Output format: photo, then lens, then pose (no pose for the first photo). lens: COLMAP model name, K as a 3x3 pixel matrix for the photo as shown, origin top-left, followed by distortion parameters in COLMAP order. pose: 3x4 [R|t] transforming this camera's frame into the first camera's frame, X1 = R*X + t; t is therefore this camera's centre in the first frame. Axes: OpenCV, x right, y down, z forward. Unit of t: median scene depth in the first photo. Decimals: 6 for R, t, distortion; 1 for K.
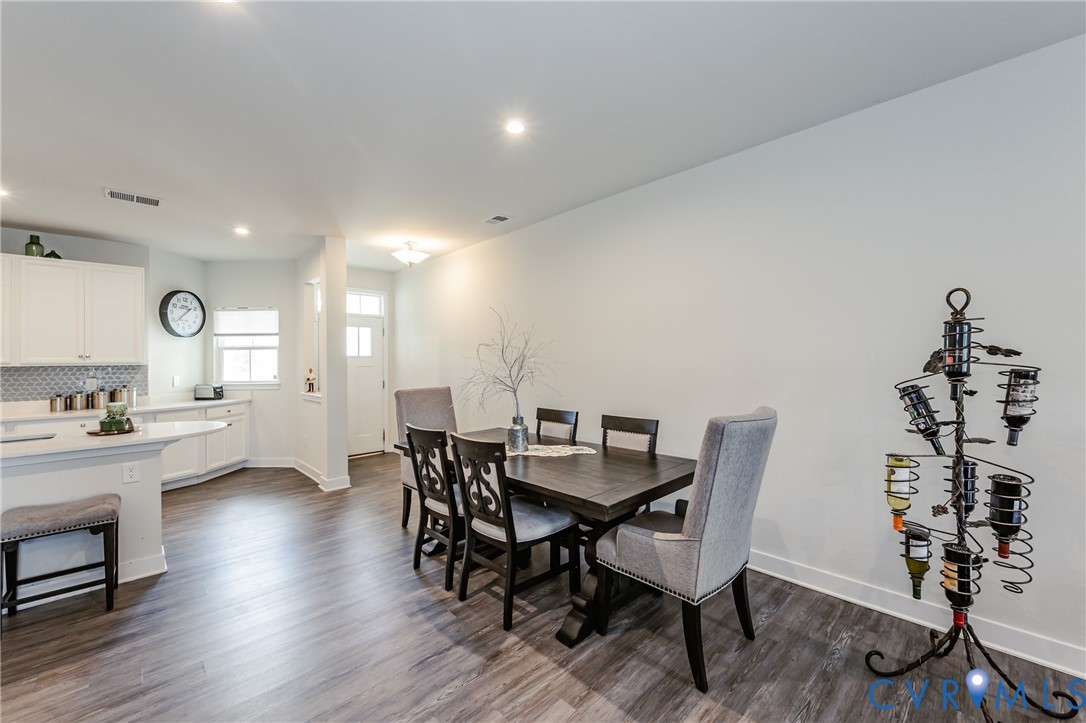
lens RADIAL K [[438.2, 0, 541.3], [0, 438.2, 357.7], [0, 0, 1]] dist [-0.007472, 0.001623]
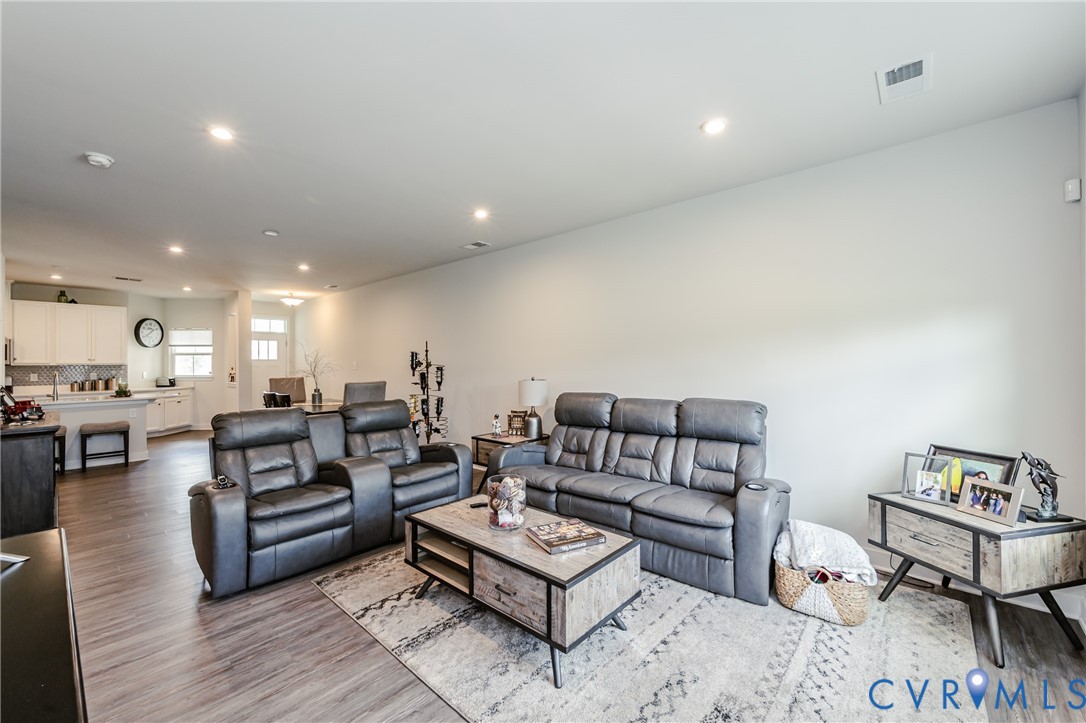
lens RADIAL K [[438.2, 0, 541.6], [0, 438.2, 361.9], [0, 0, 1]] dist [-0.007472, 0.001623]
pose [[0.997155, 0.004547, 0.075239, 0.518608], [-0.004990, 0.999971, 0.005703, -0.010596], [-0.075211, -0.006062, 0.997149, -0.736408]]
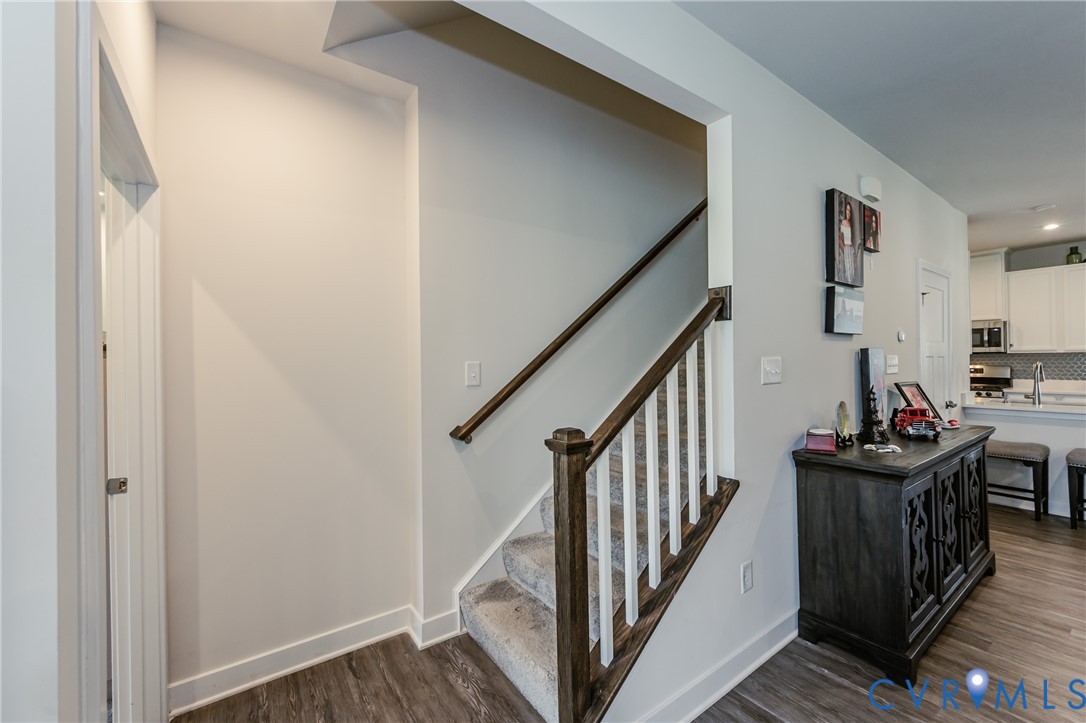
lens RADIAL K [[438.2, 0, 539.5], [0, 438.2, 359.7], [0, 0, 1]] dist [-0.007472, 0.001623]
pose [[-0.140211, 0.012907, -0.990037, 0.229686], [0.019874, 0.999750, 0.010219, -0.001838], [0.989922, -0.018243, -0.140433, -0.278687]]
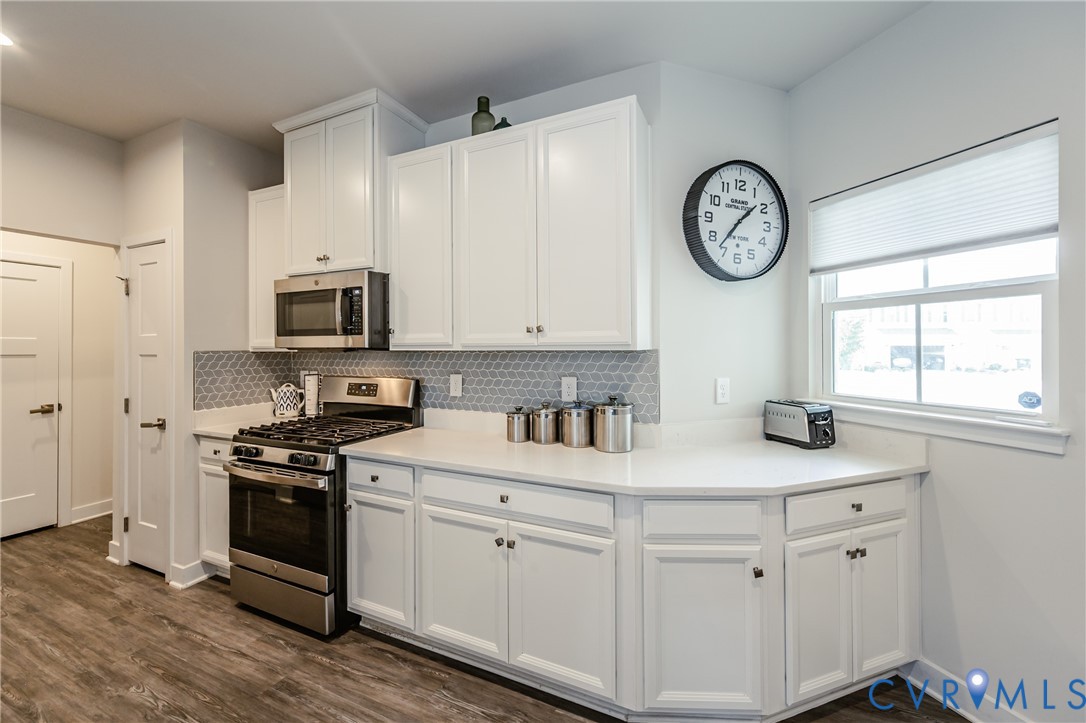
lens RADIAL K [[438.2, 0, 541.5], [0, 438.2, 342.2], [0, 0, 1]] dist [-0.007472, 0.001623]
pose [[0.370299, -0.003402, -0.928906, -0.534222], [0.005138, 0.999985, -0.001615, 0.009322], [0.928898, -0.004175, 0.370311, 0.710656]]
